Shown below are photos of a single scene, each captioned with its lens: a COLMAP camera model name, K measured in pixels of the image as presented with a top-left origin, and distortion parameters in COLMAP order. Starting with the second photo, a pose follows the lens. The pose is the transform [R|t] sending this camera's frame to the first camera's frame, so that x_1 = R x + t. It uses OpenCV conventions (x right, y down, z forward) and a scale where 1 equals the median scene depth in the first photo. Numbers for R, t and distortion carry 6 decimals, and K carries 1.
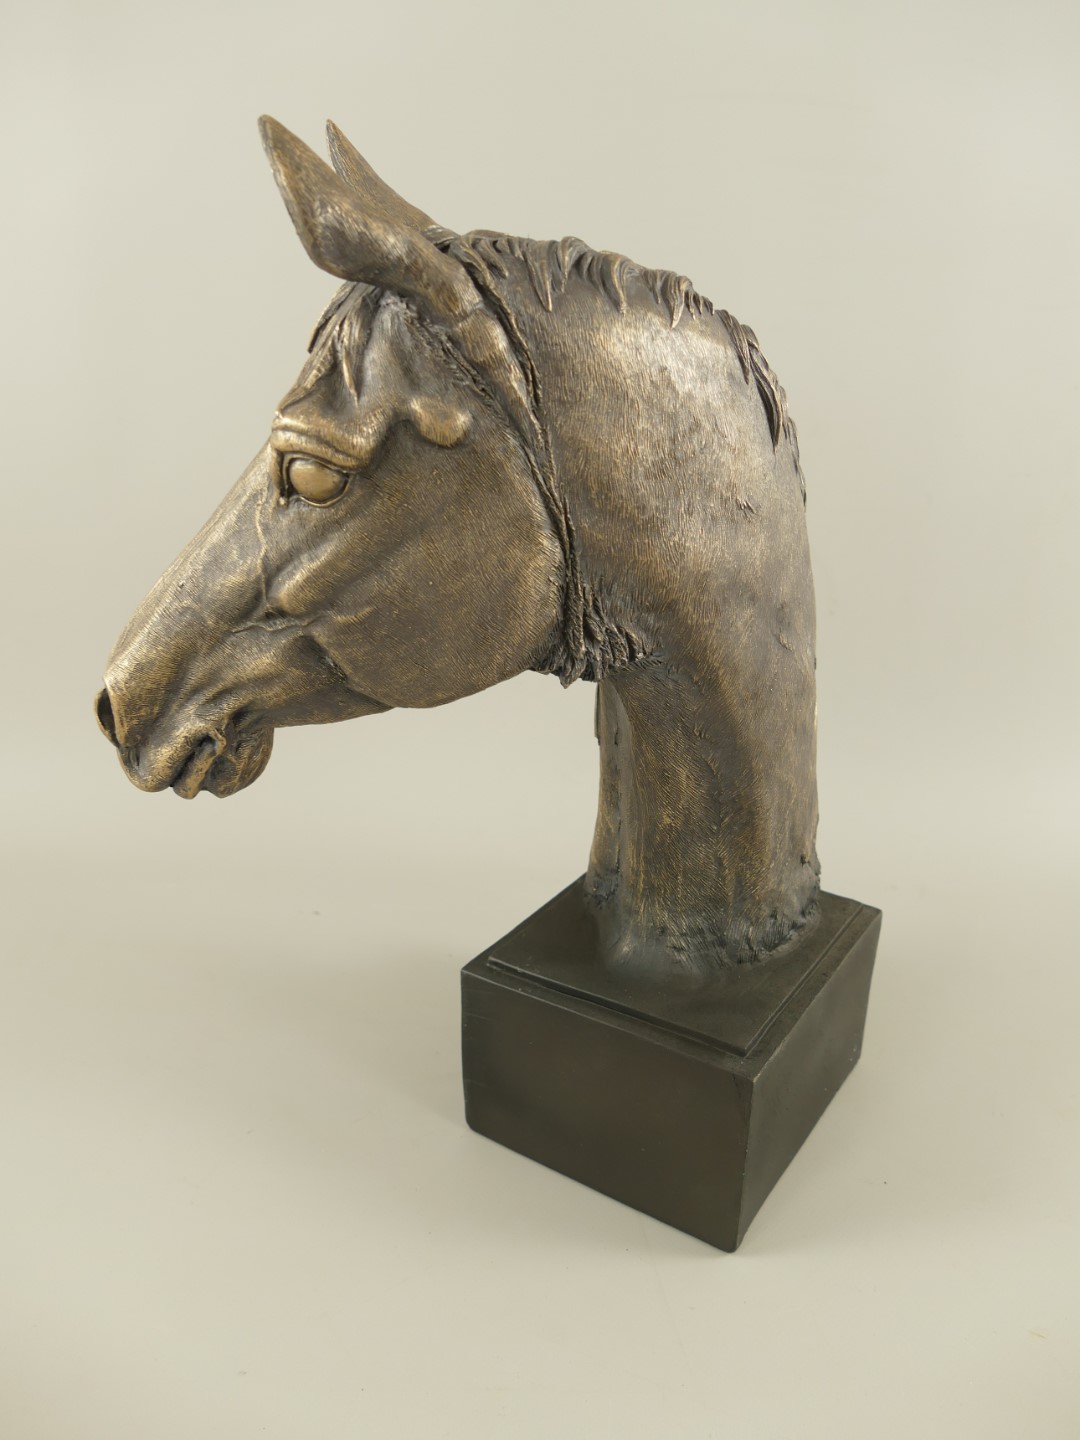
lens RADIAL K [[1134.0, 0, 540.2], [0, 1134.0, 724.0], [0, 0, 1]] dist [-0.011318, 0.000069]
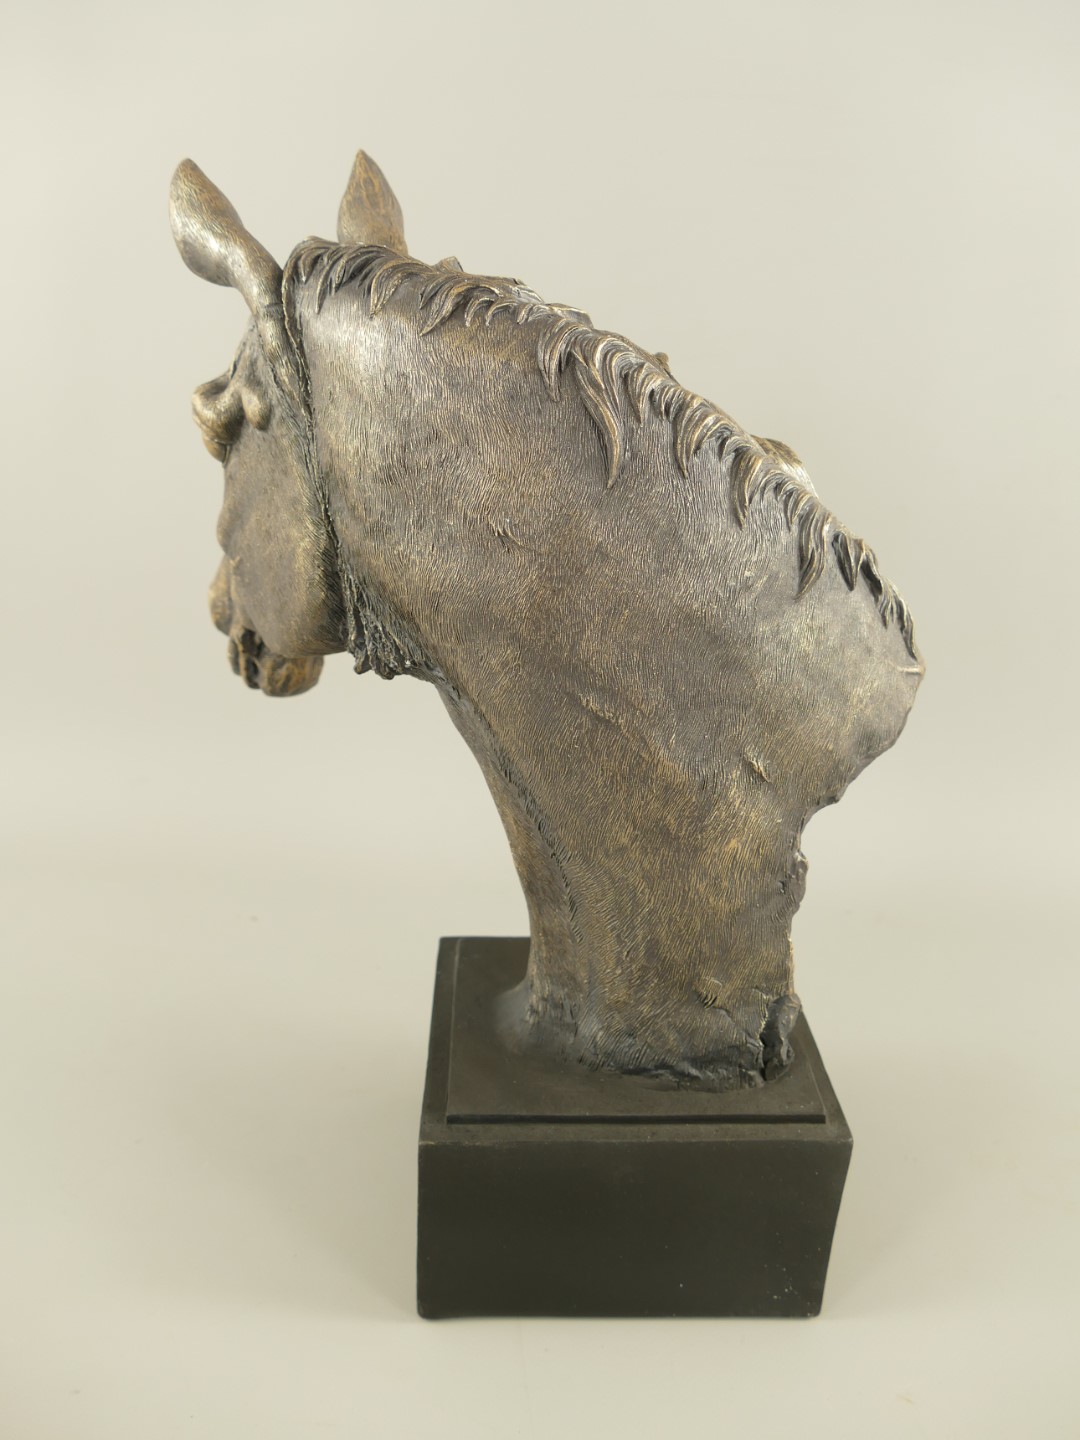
lens RADIAL K [[1134.0, 0, 540.6], [0, 1134.0, 720.8], [0, 0, 1]] dist [-0.011318, 0.000069]
pose [[0.583917, 0.290741, -0.757965, 0.989983], [-0.302189, 0.944416, 0.129461, -0.189090], [0.753474, 0.153455, 0.639319, 0.496632]]
